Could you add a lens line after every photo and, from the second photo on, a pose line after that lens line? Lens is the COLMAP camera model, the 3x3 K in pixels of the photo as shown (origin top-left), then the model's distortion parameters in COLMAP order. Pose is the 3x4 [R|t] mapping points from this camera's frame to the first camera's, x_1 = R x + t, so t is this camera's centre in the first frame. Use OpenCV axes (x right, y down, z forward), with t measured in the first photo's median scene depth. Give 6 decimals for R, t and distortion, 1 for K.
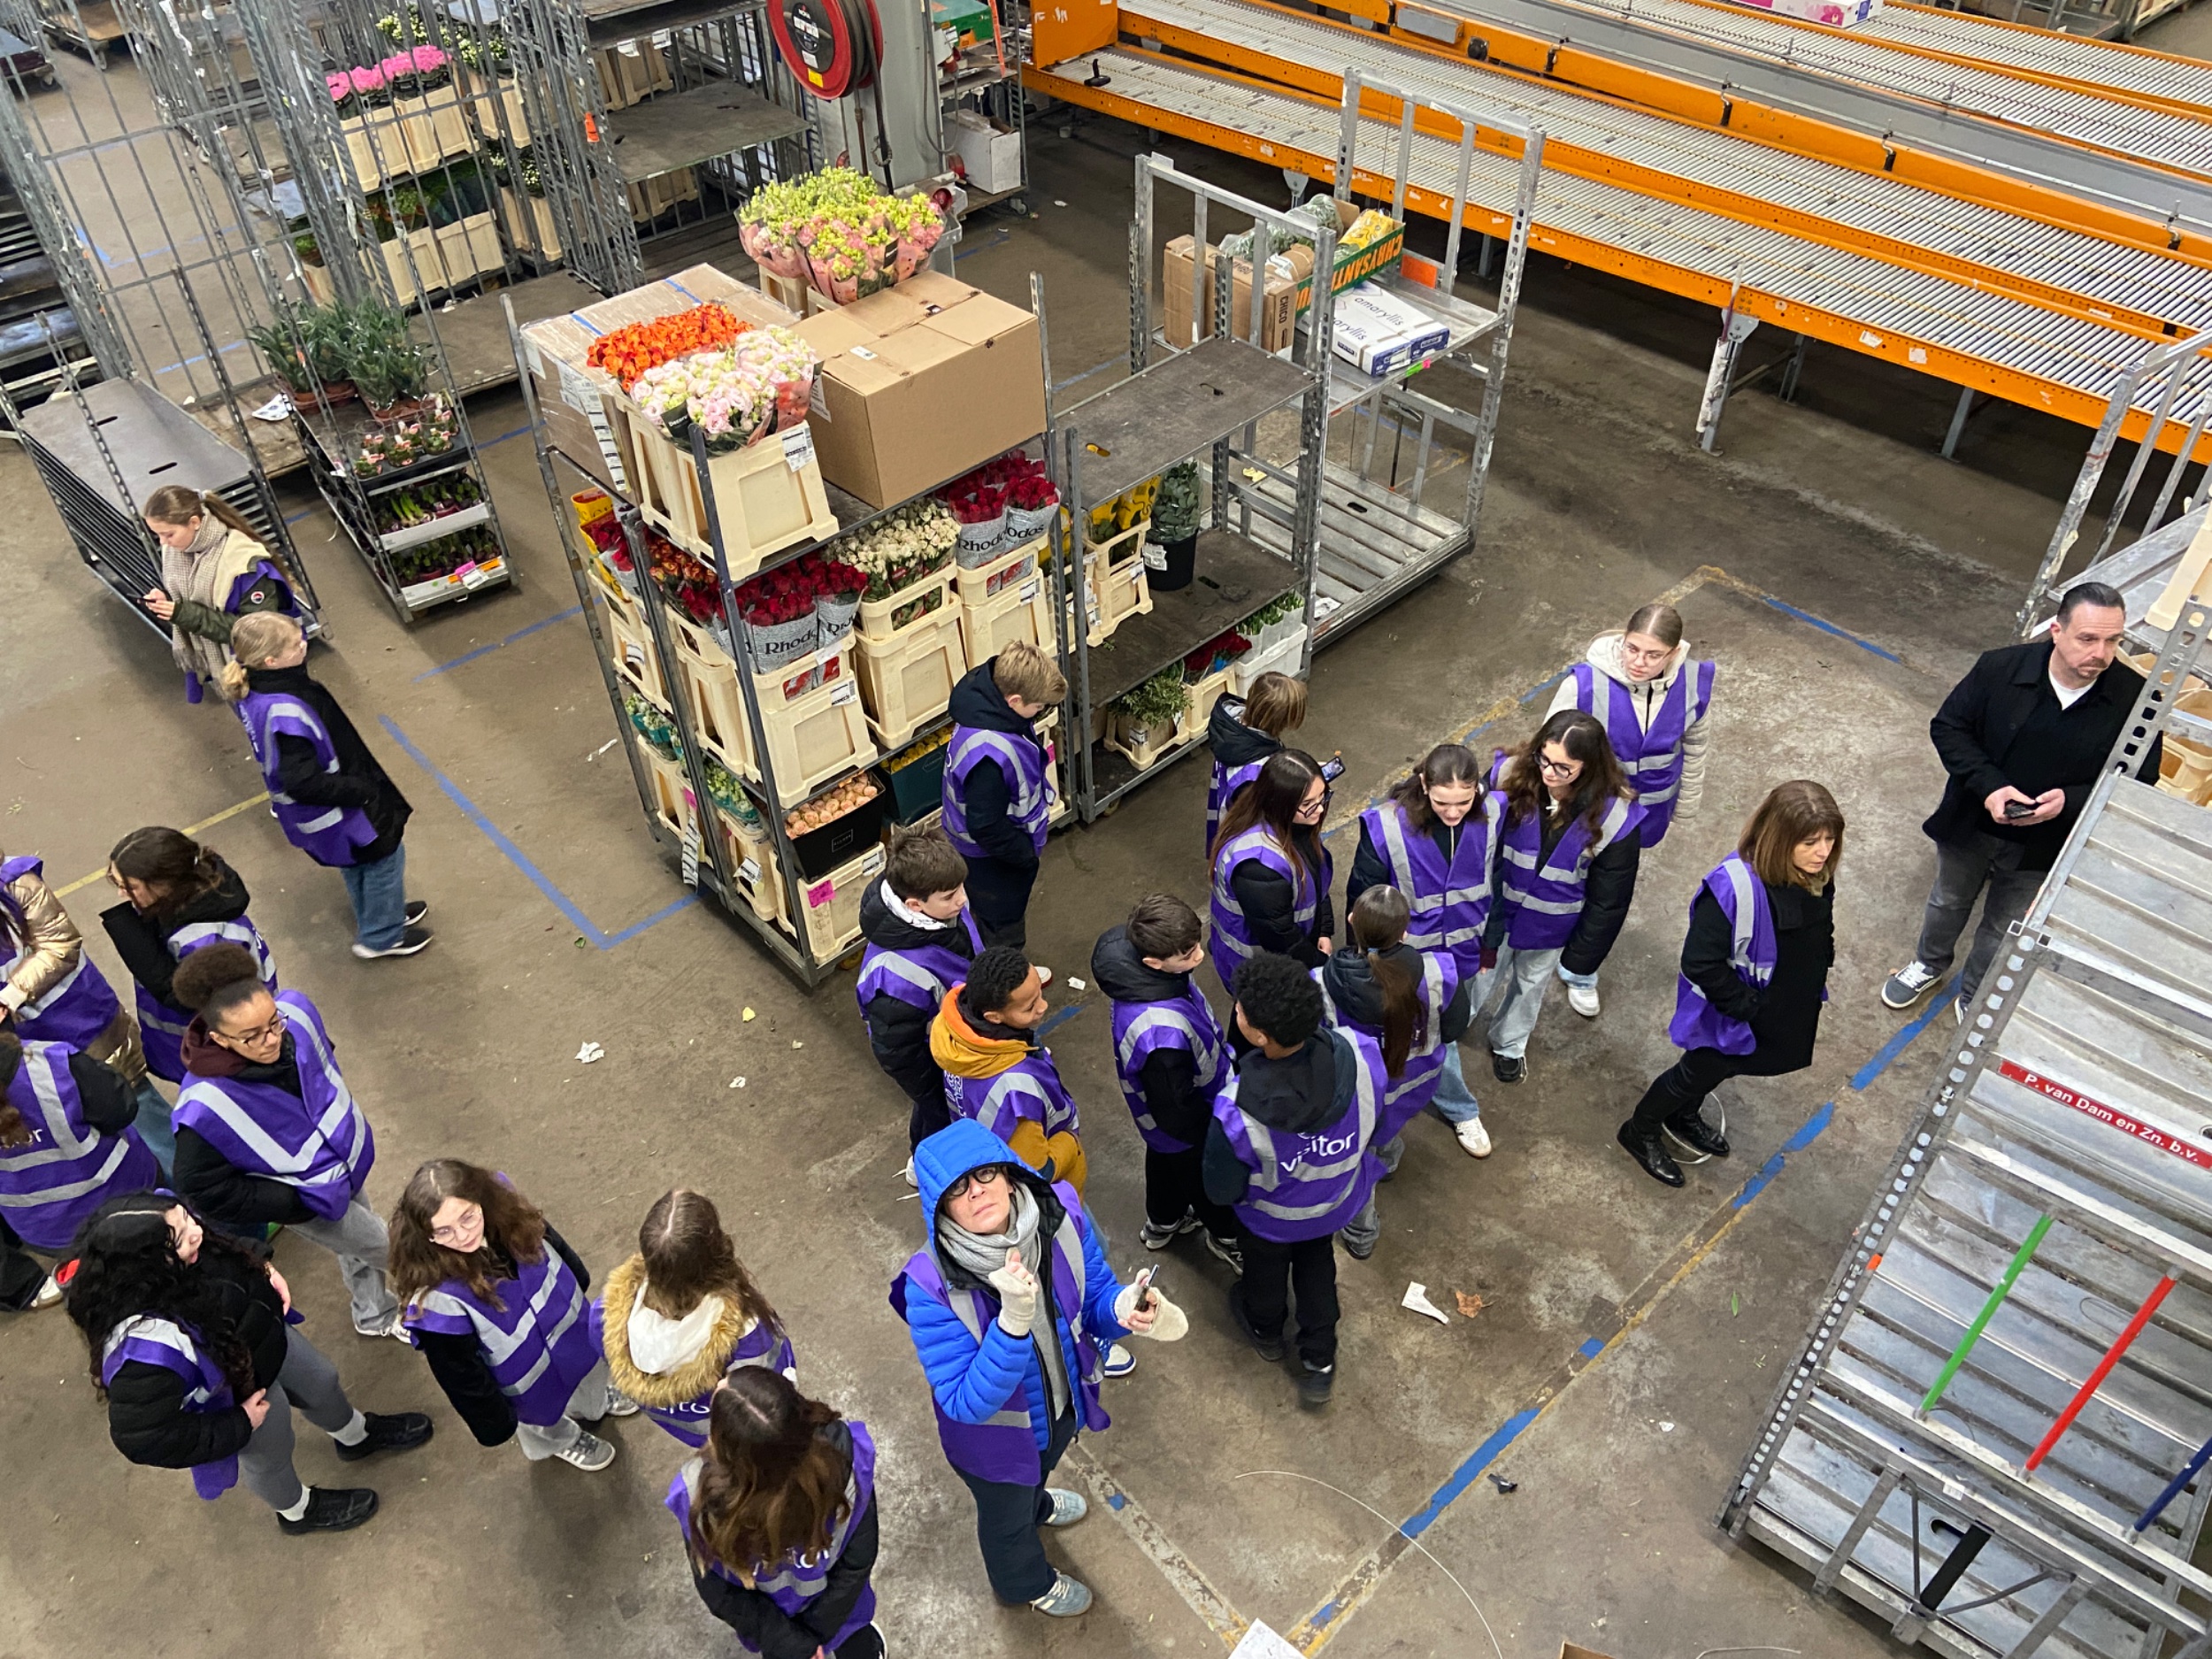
lens RADIAL K [[1654.0, 0, 1104.7], [0, 1654.0, 868.6], [0, 0, 1]] dist [0.114763, -0.125101]
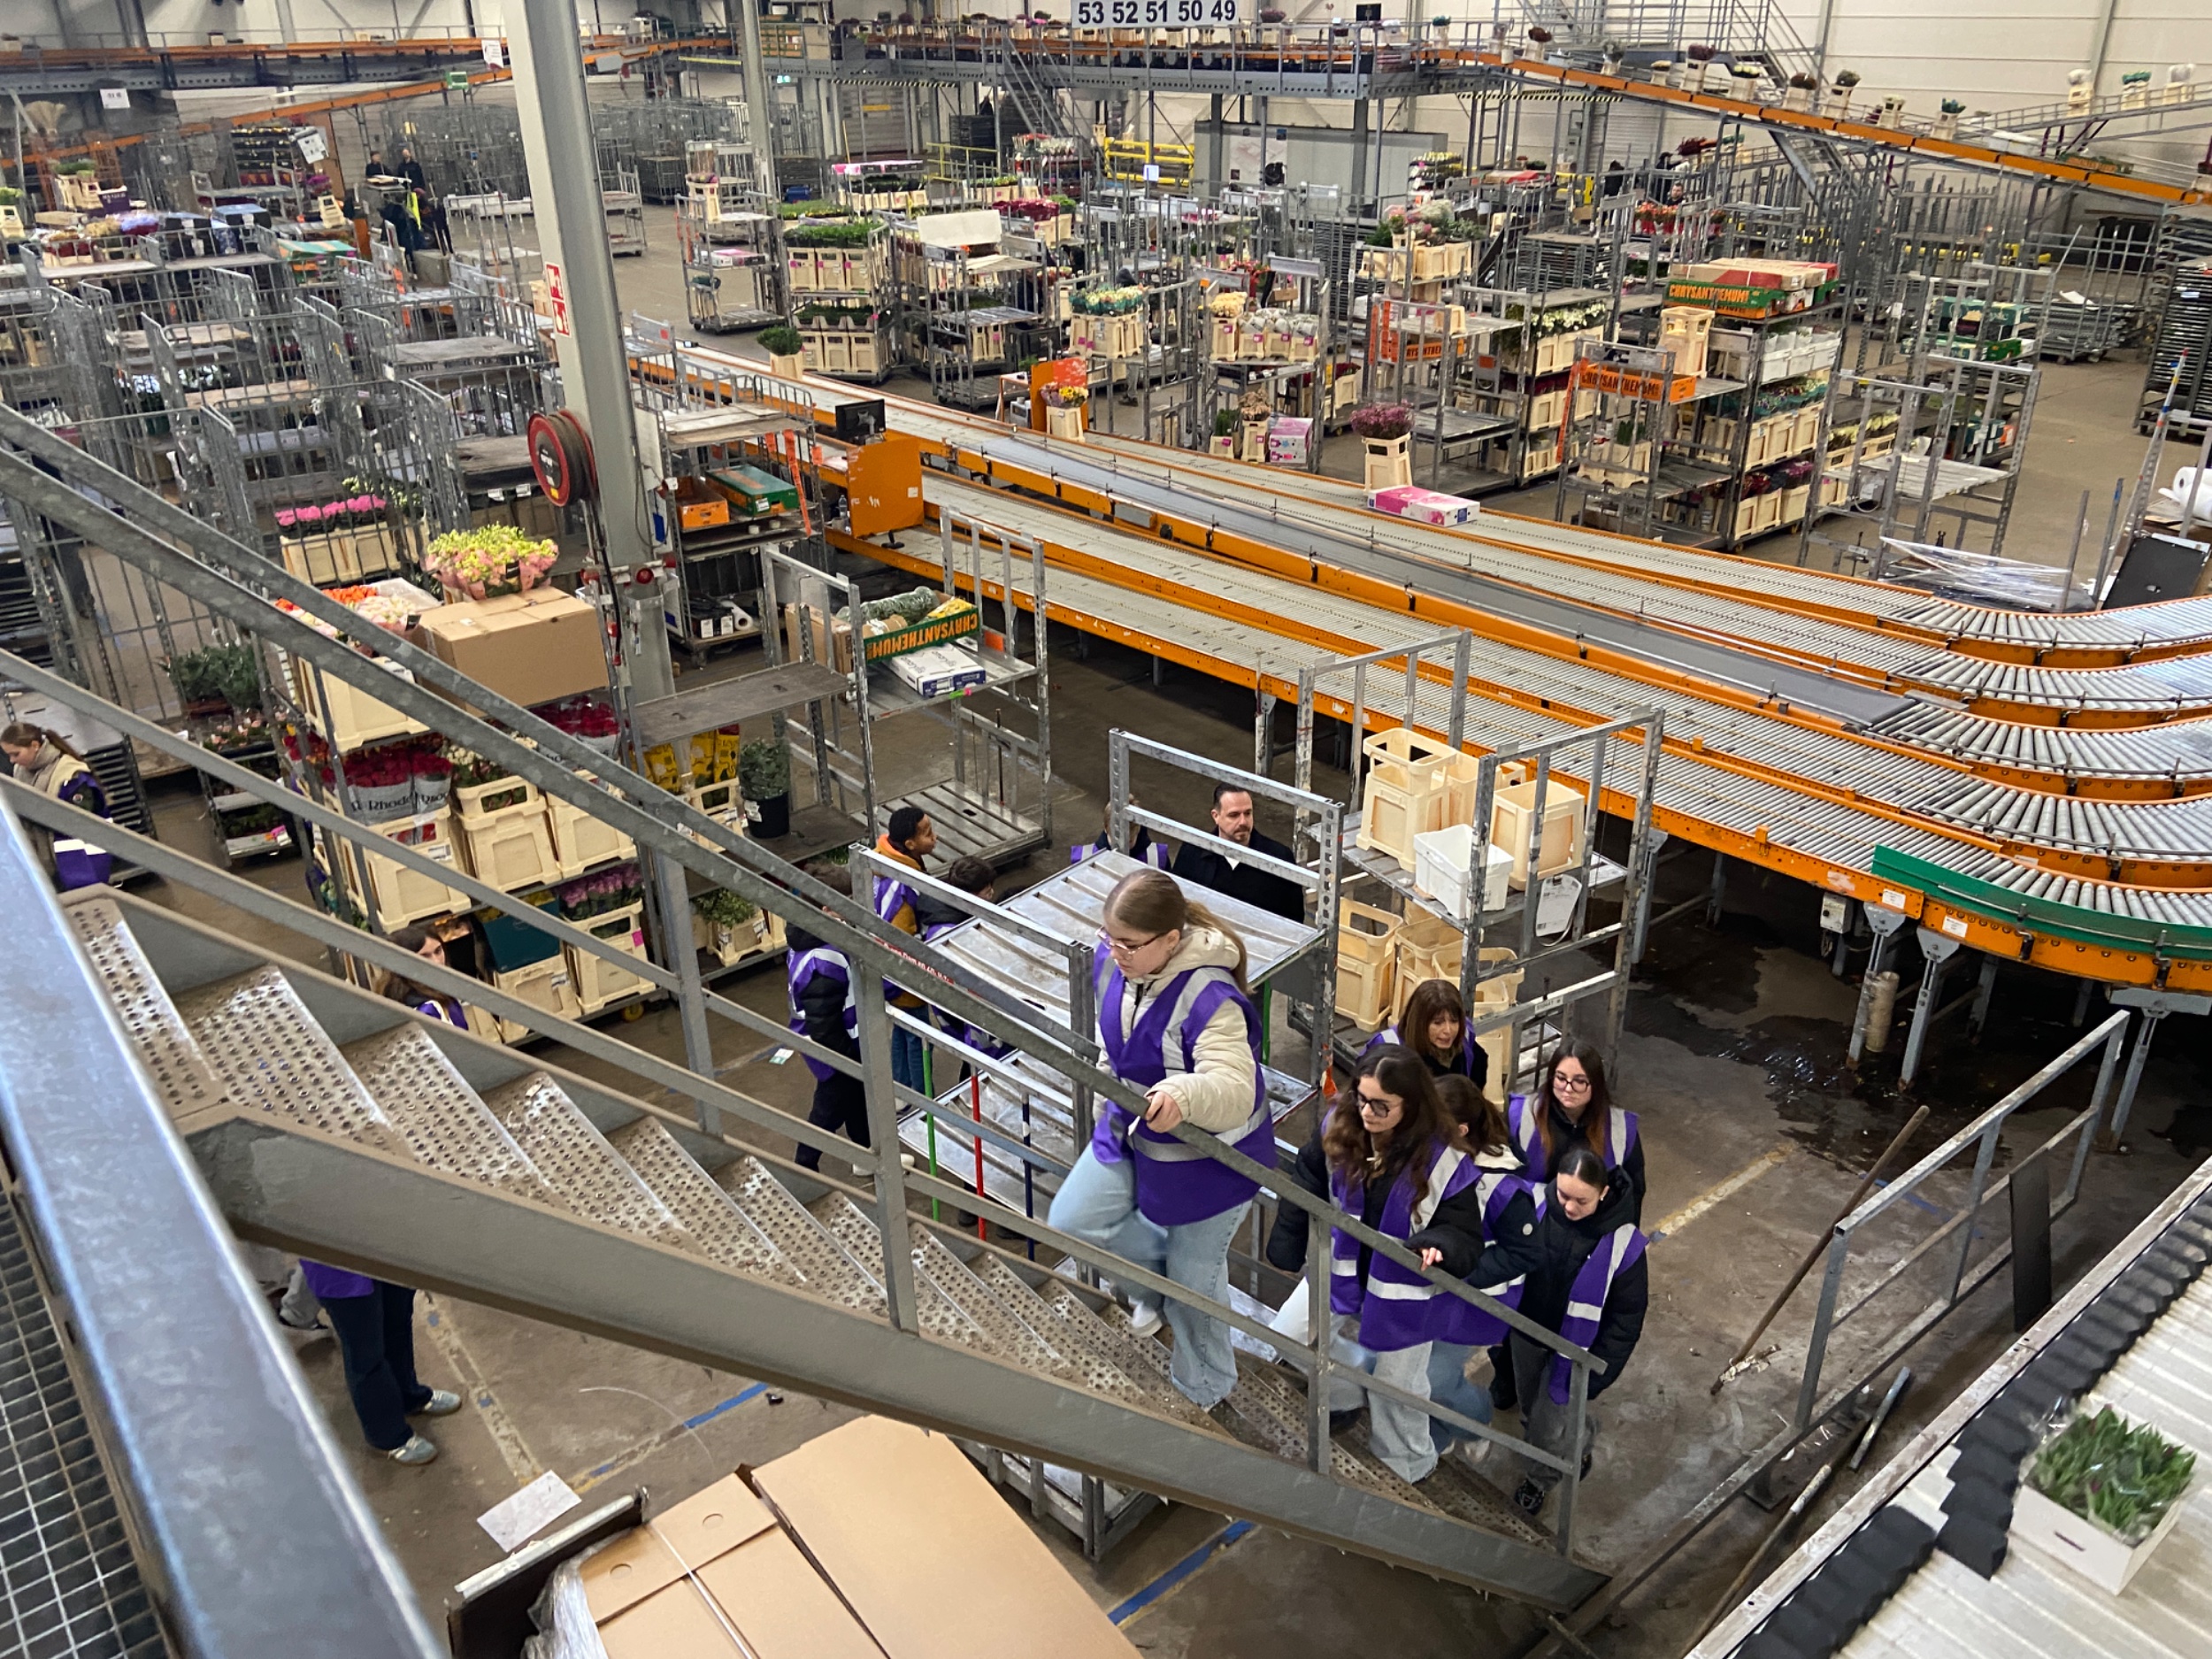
lens RADIAL K [[1654.0, 0, 1104.7], [0, 1654.0, 868.6], [0, 0, 1]] dist [0.114763, -0.125101]
pose [[0.998259, 0.040645, -0.042732, 0.369441], [-0.051290, 0.955992, -0.288873, 0.229263], [0.029110, 0.290562, 0.956413, -0.267530]]
